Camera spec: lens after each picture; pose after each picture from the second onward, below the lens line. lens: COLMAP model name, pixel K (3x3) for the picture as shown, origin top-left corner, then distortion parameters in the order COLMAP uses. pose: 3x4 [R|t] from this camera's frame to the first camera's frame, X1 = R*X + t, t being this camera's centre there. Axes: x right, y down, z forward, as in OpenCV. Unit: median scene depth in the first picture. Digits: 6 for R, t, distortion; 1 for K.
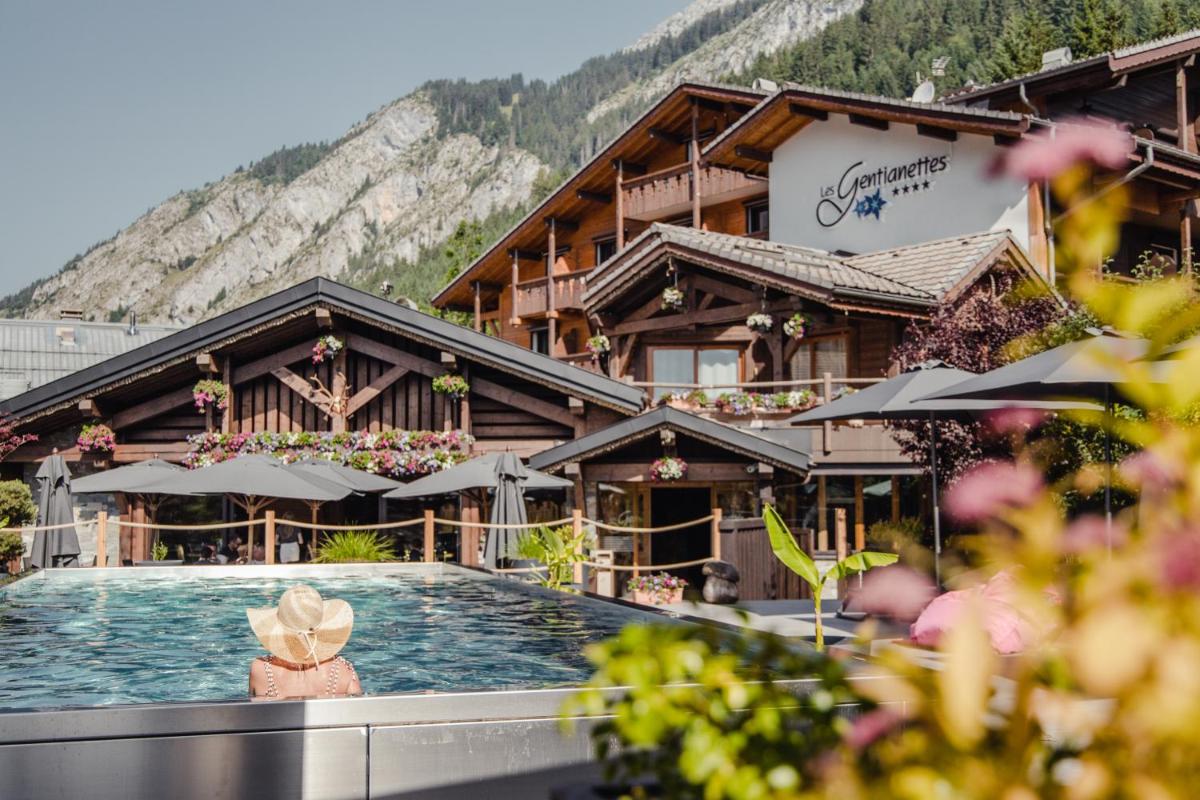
lens RADIAL K [[1411.9, 0, 602.4], [0, 1411.9, 372.8], [0, 0, 1]] dist [0.032543, -0.012112]
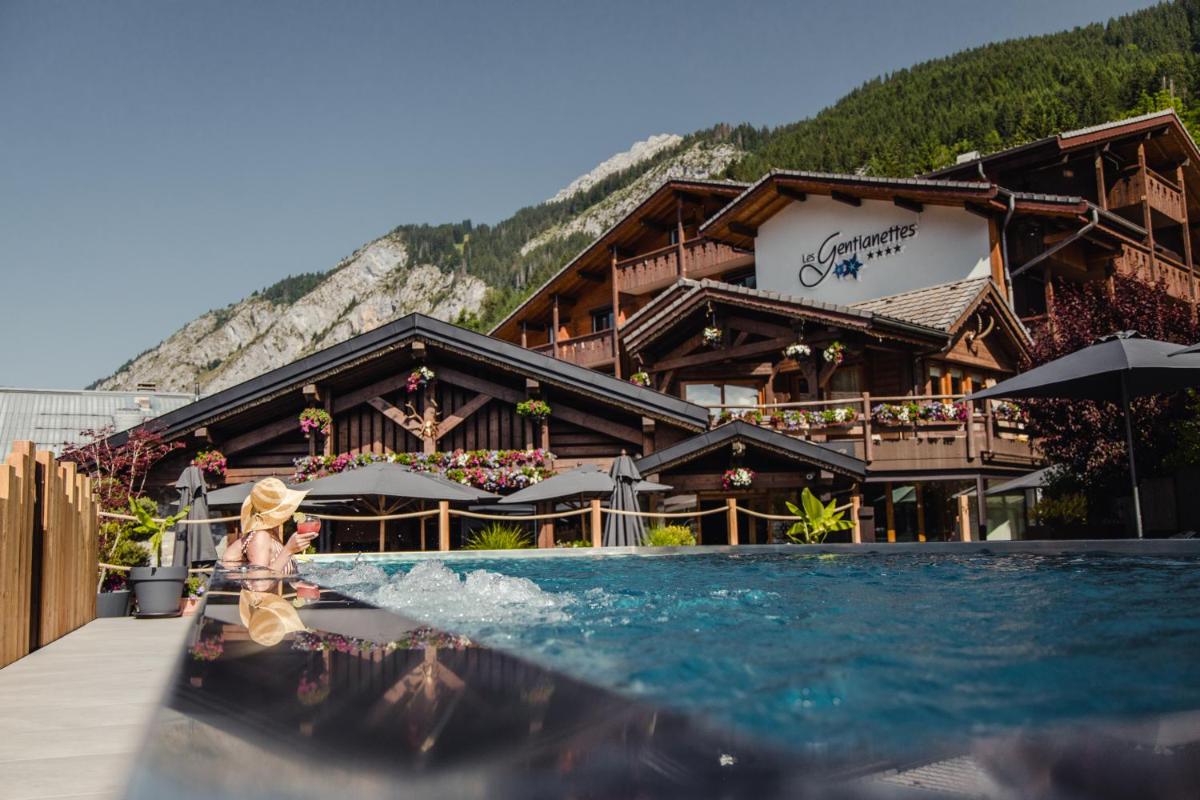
lens RADIAL K [[1068.2, 0, 600.0], [0, 1068.2, 400.0], [0, 0, 1]] dist [-0.014724, 0.000446]
pose [[0.997989, -0.013729, 0.061884, -0.102783], [0.016243, 0.999055, -0.040315, 0.035333], [-0.061272, 0.041239, 0.997269, 0.145705]]
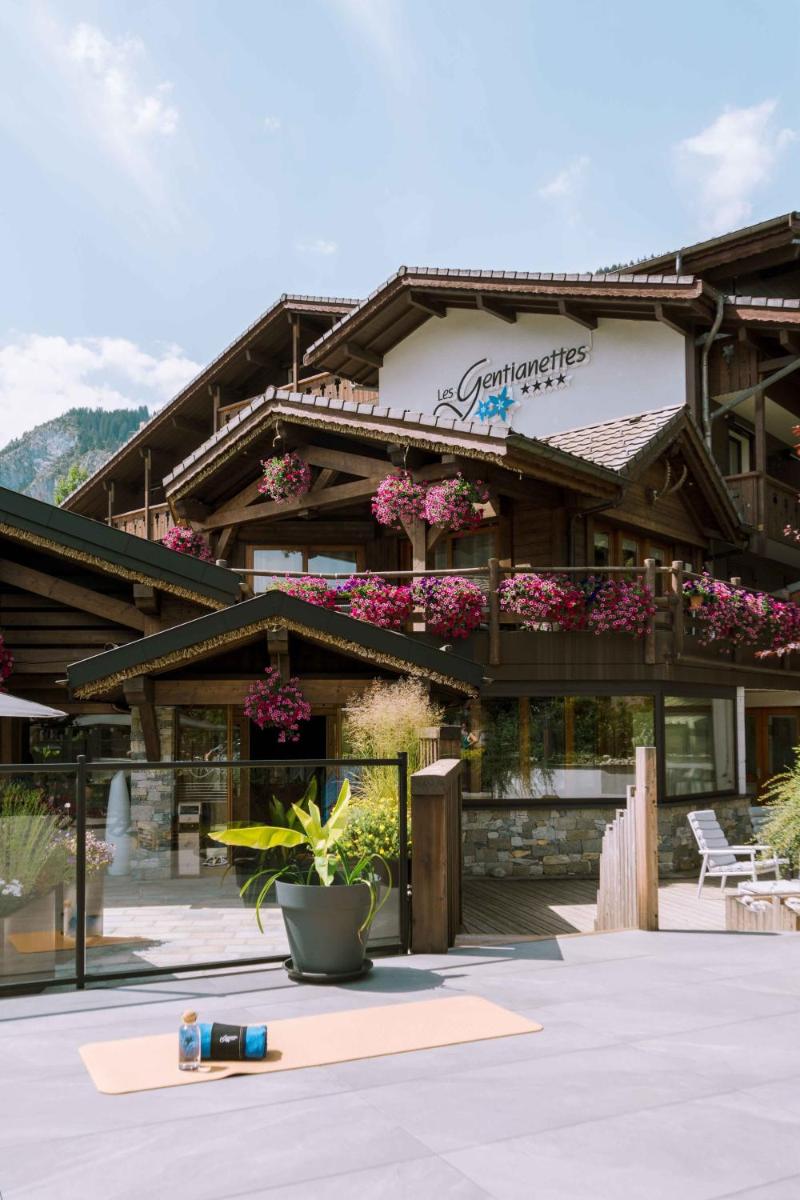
lens RADIAL K [[1049.3, 0, 356.5], [0, 1049.3, 701.3], [0, 0, 1]] dist [0.002746, 0.002786]
pose [[0.990211, 0.003454, 0.139533, 0.012245], [-0.011609, 0.998268, 0.057676, 0.041029], [-0.139092, -0.058732, 0.988536, 0.443311]]
